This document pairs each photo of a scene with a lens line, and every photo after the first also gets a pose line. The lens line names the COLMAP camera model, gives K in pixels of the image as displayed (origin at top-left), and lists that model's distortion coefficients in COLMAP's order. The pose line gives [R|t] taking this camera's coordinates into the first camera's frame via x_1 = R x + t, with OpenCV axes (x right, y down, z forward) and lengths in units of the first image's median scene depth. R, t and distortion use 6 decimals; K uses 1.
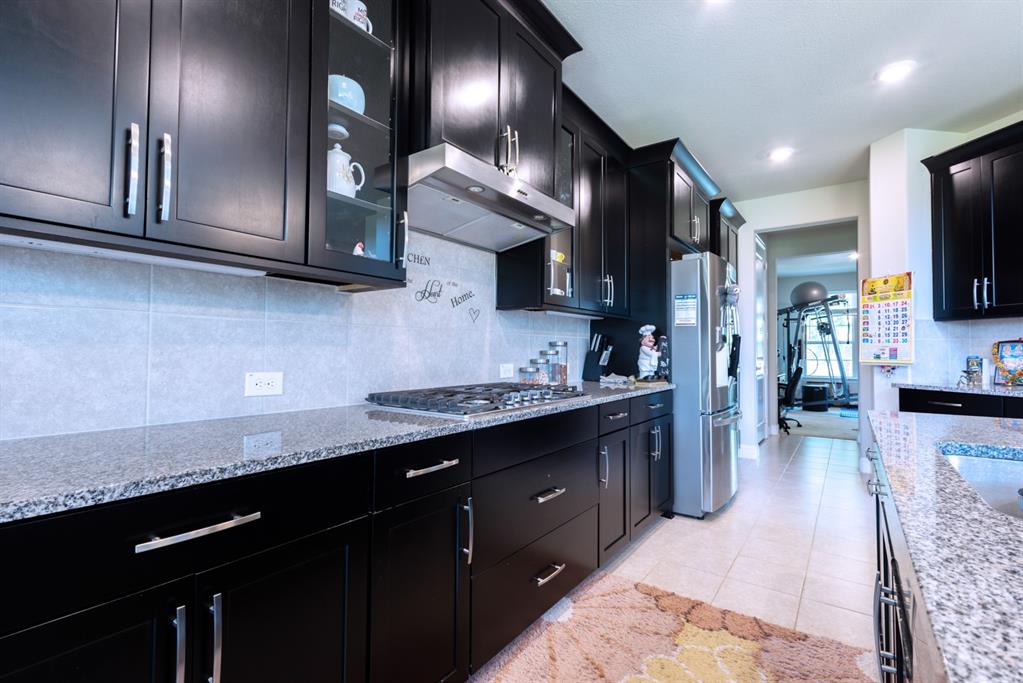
lens RADIAL K [[466.1, 0, 522.6], [0, 466.1, 343.1], [0, 0, 1]] dist [0.021377, -0.000028]
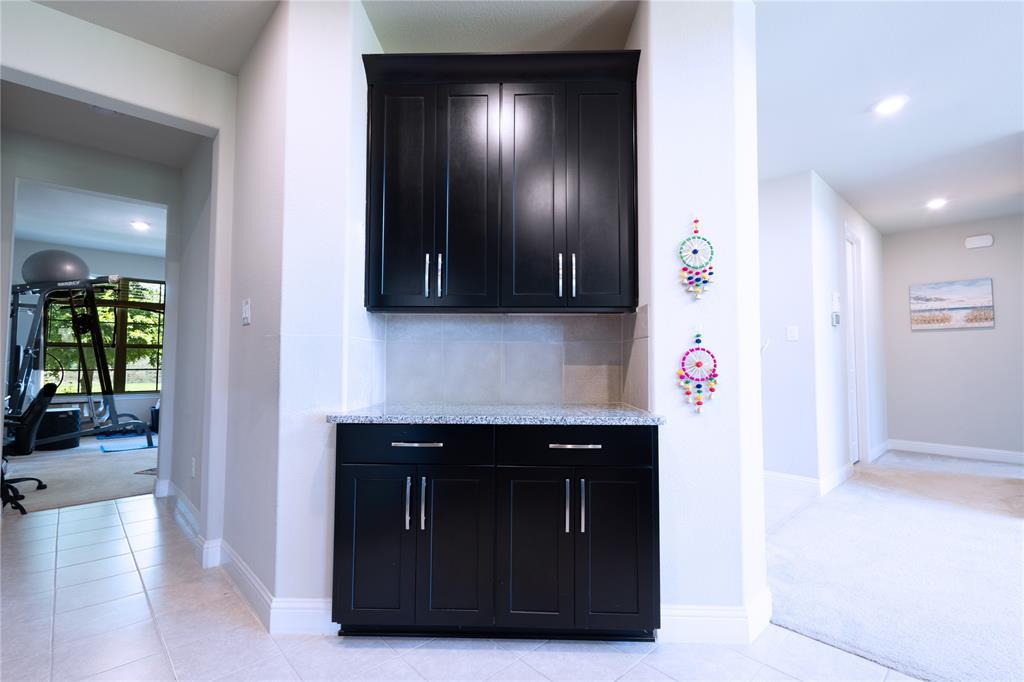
lens RADIAL K [[465.4, 0, 512.0], [0, 465.4, 341.0], [0, 0, 1]] dist [0.000896, -0.000114]
pose [[0.199116, 0.038279, 0.979228, 0.318025], [-0.020340, 0.999183, -0.034923, 0.013276], [-0.979765, -0.012964, 0.199732, 0.744974]]
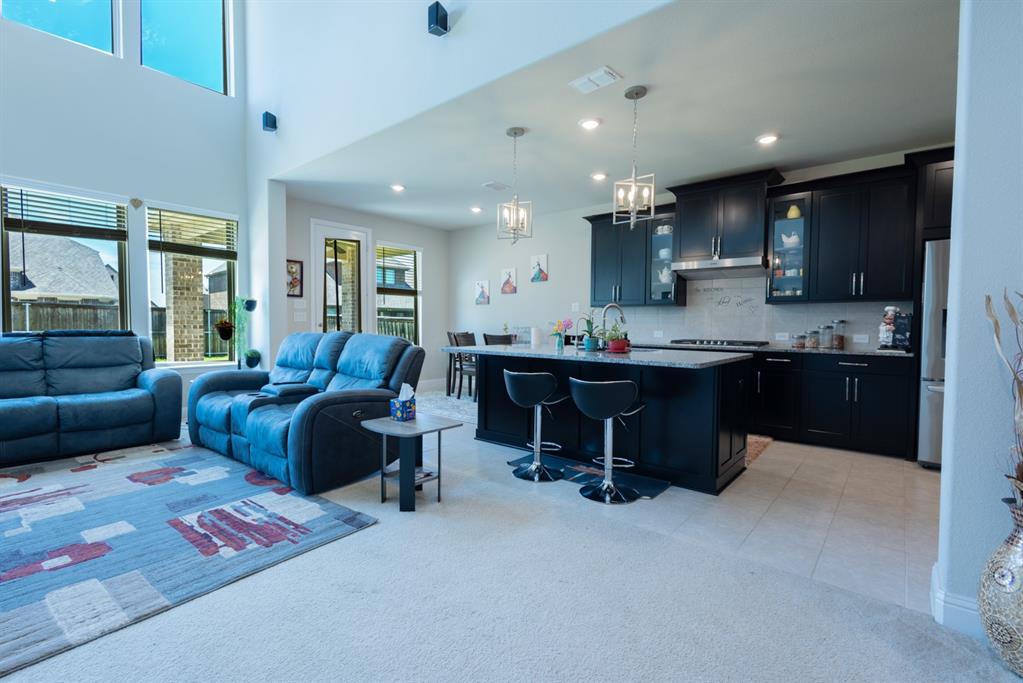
lens RADIAL K [[475.3, 0, 502.3], [0, 475.3, 341.5], [0, 0, 1]] dist [0.002076, 0.000074]
pose [[-0.082506, 0.033346, -0.996033, 1.689832], [0.010302, 0.999415, 0.032606, 0.005576], [0.996537, -0.007571, -0.082801, 0.019670]]
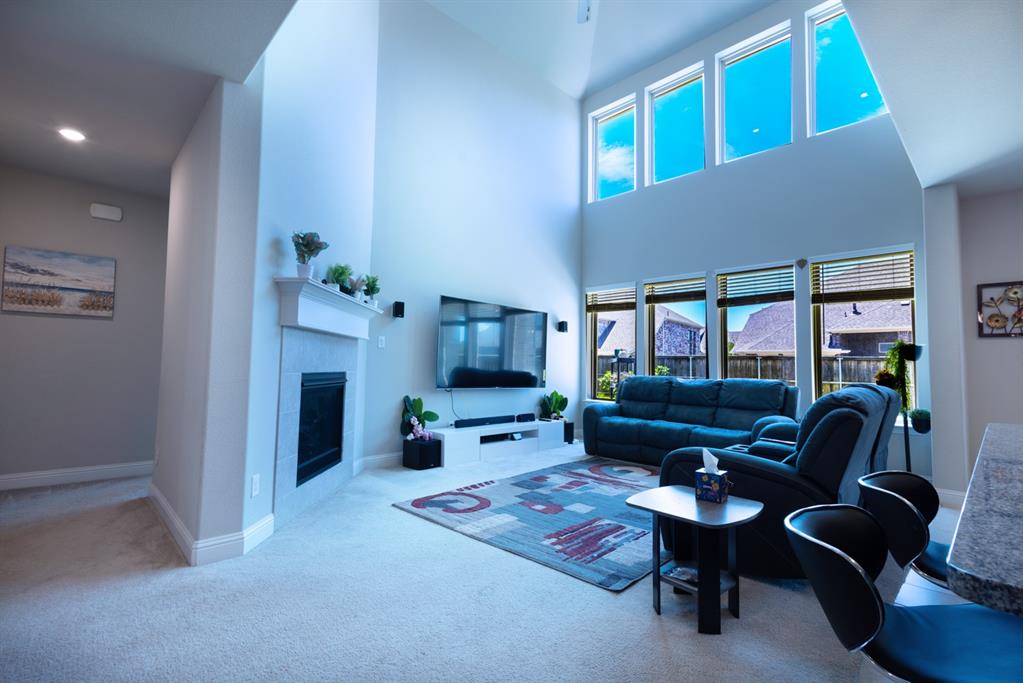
lens RADIAL K [[464.9, 0, 511.5], [0, 464.9, 341.5], [0, 0, 1]] dist [0.000896, -0.000114]
pose [[-0.981958, -0.009716, 0.188848, 0.927094], [-0.023818, 0.997081, -0.072544, 0.013612], [-0.187592, -0.075733, -0.979323, 0.493299]]
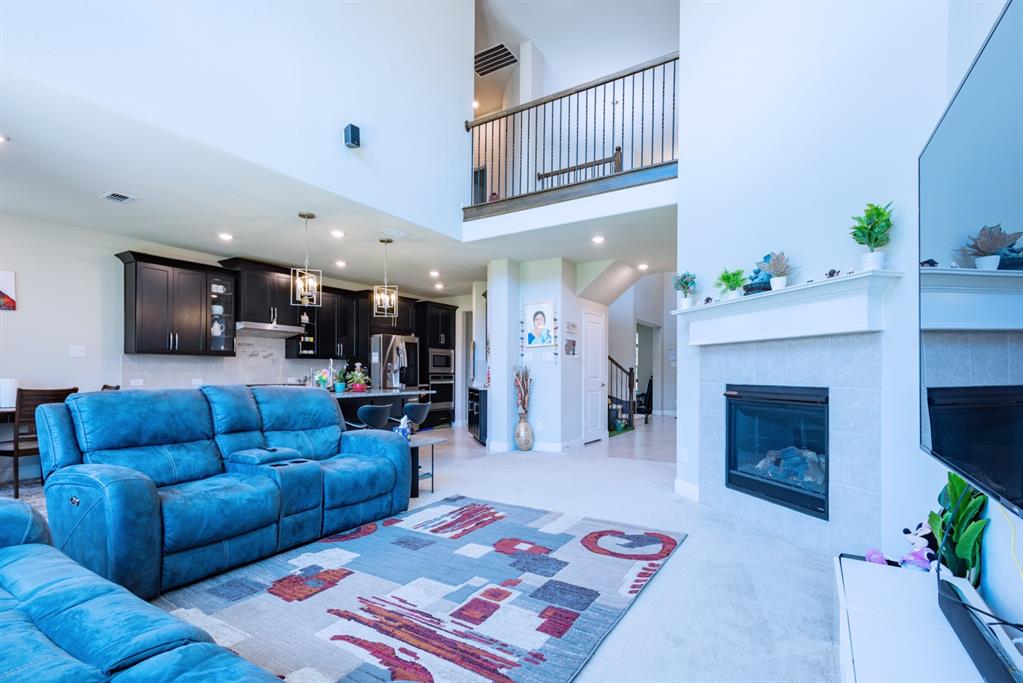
lens RADIAL K [[481.6, 0, 538.0], [0, 481.6, 374.7], [0, 0, 1]] dist [-0.012214, -0.000147]
pose [[0.997635, -0.002378, 0.068696, 1.035726], [0.000779, 0.999728, 0.023293, -0.032752], [-0.068733, -0.023185, 0.997366, -1.639683]]
